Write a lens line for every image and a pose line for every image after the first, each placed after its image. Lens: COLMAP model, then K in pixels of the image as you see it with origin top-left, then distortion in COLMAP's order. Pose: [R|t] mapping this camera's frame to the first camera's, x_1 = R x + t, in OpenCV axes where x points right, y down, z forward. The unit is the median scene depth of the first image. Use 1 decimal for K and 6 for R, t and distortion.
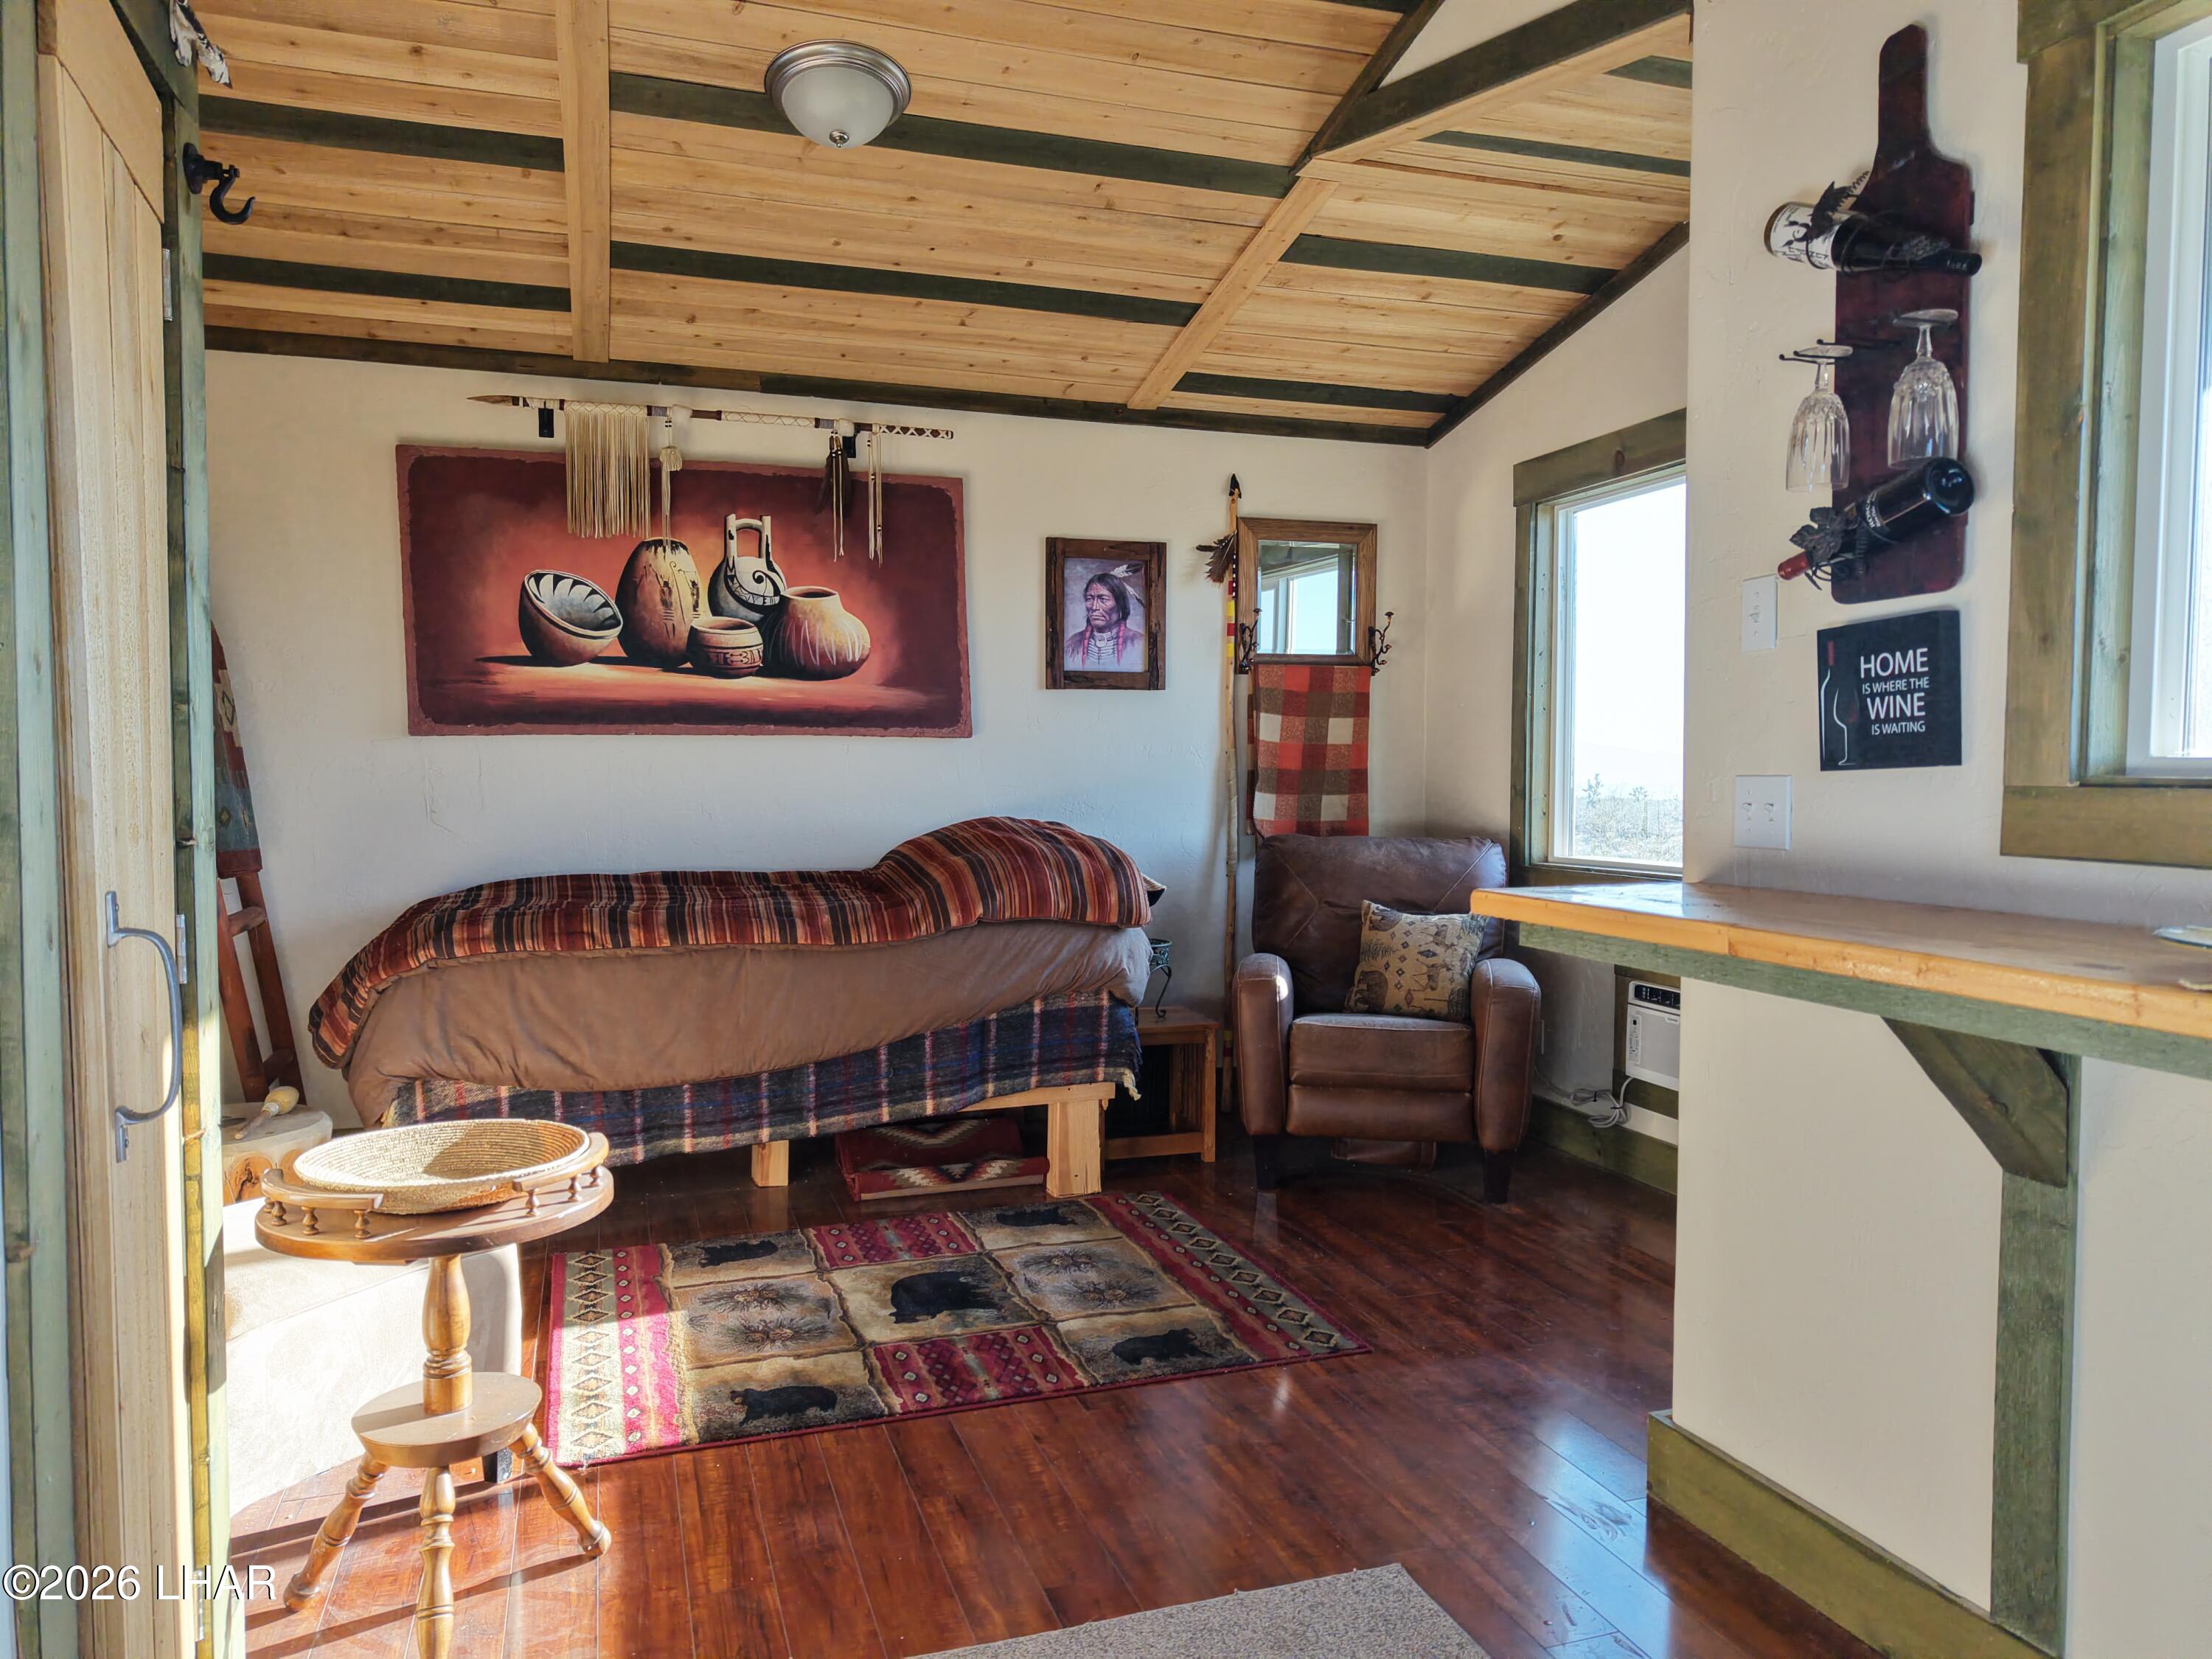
lens RADIAL K [[1477.7, 0, 1096.7], [0, 1477.7, 830.2], [0, 0, 1]] dist [0.036338, -0.045998]
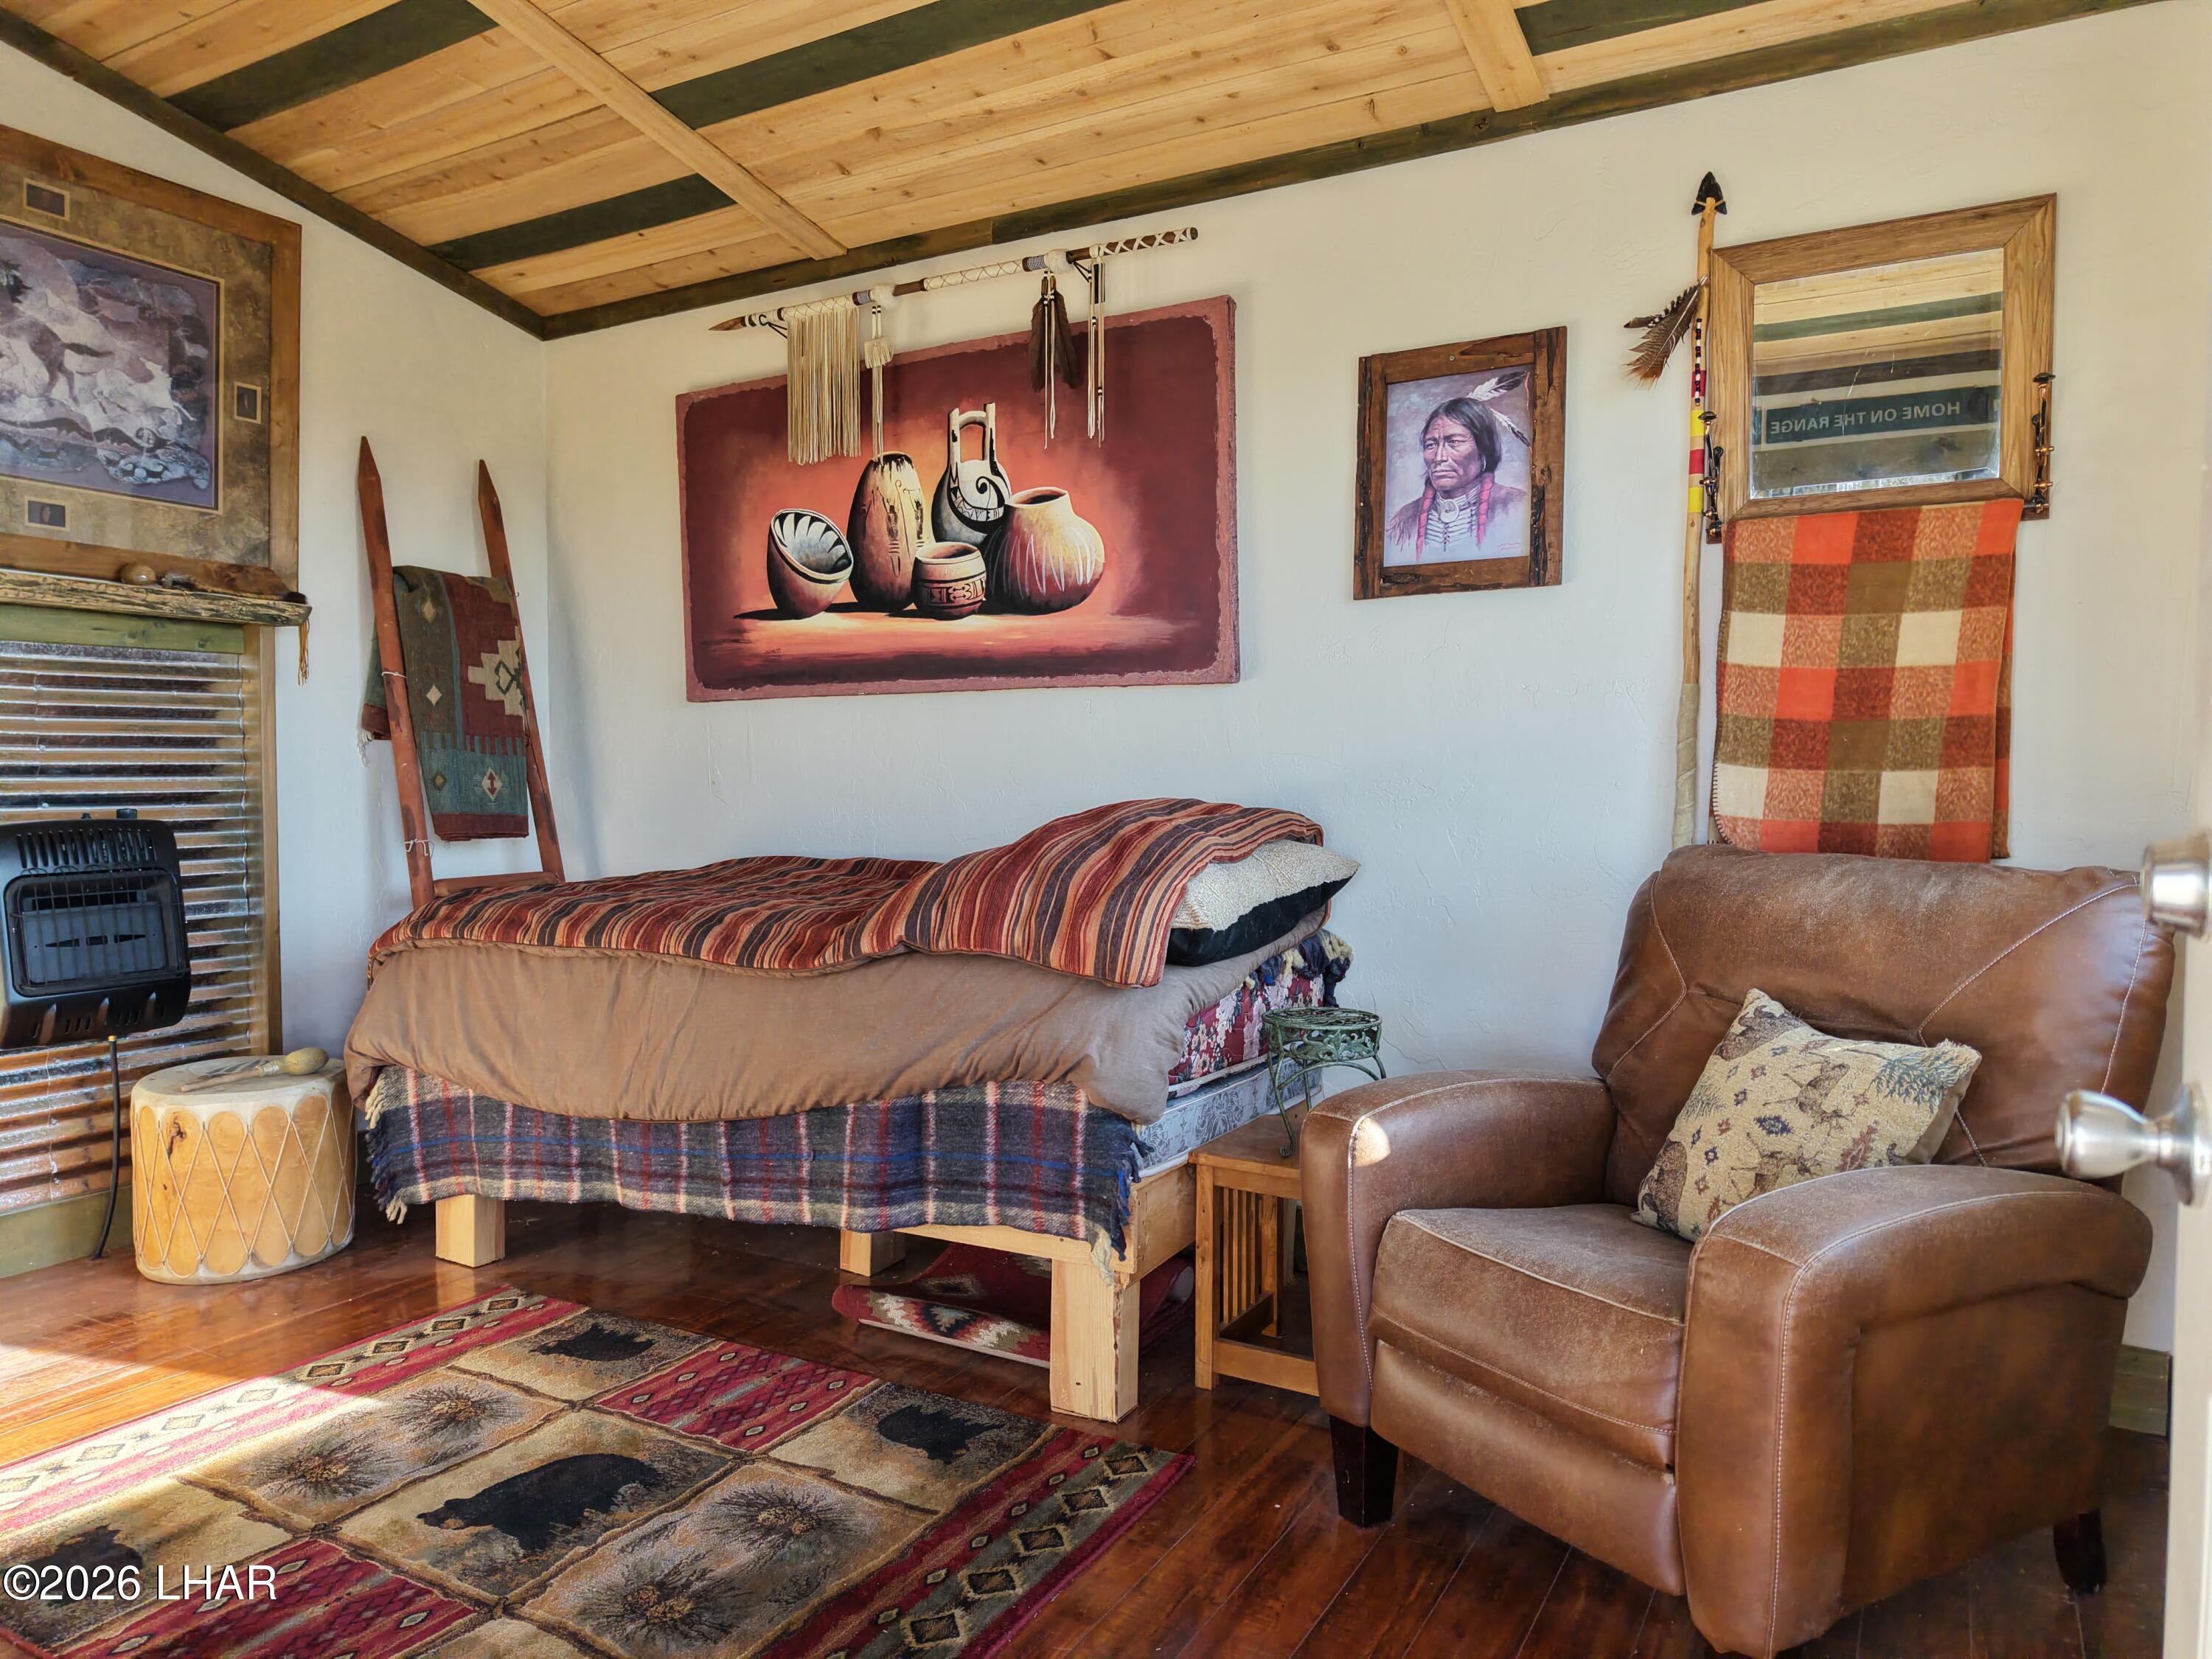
lens RADIAL K [[1477.7, 0, 1098.6], [0, 1477.7, 831.8], [0, 0, 1]] dist [0.036338, -0.045998]
pose [[0.662471, 0.031775, -0.748413, 0.425659], [-0.032422, 0.999380, 0.013732, -0.002436], [0.748385, 0.015168, 0.663091, 0.572472]]
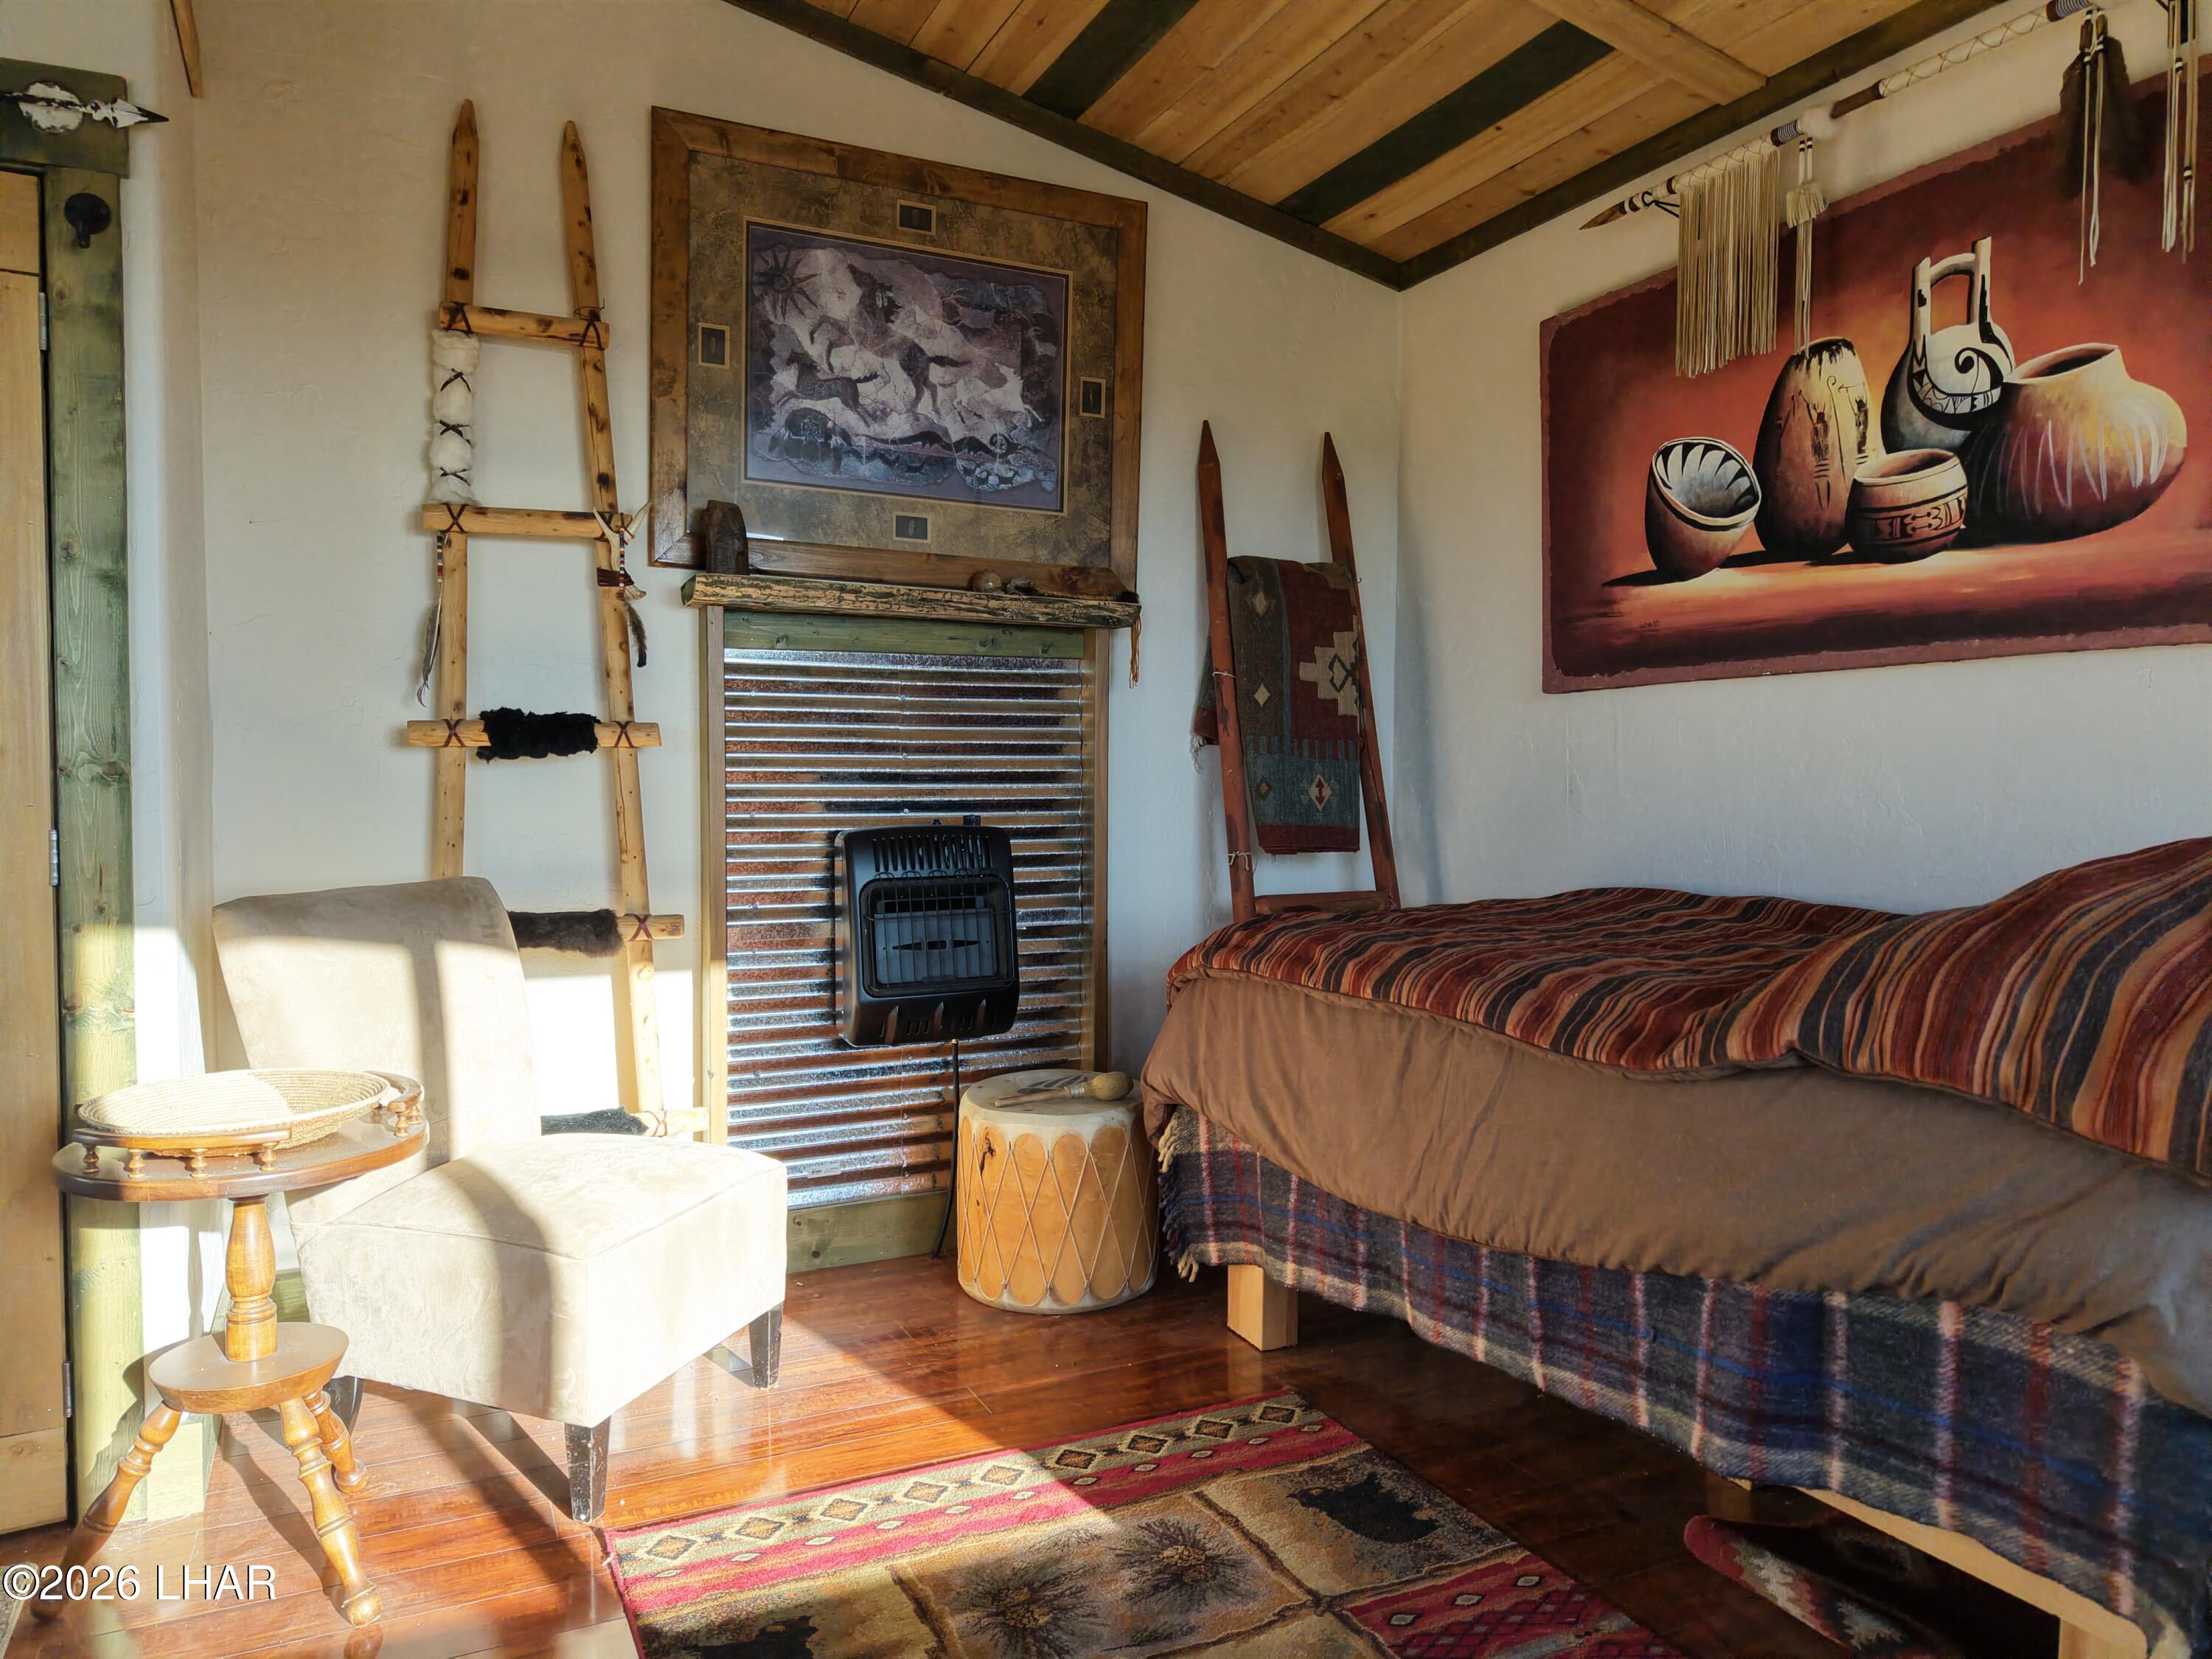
lens RADIAL K [[1477.7, 0, 1102.4], [0, 1477.7, 831.7], [0, 0, 1]] dist [0.036338, -0.045998]
pose [[0.120705, 0.040802, -0.991850, 0.286527], [-0.043626, 0.998408, 0.035763, -0.009332], [0.991729, 0.038953, 0.122293, 0.681625]]
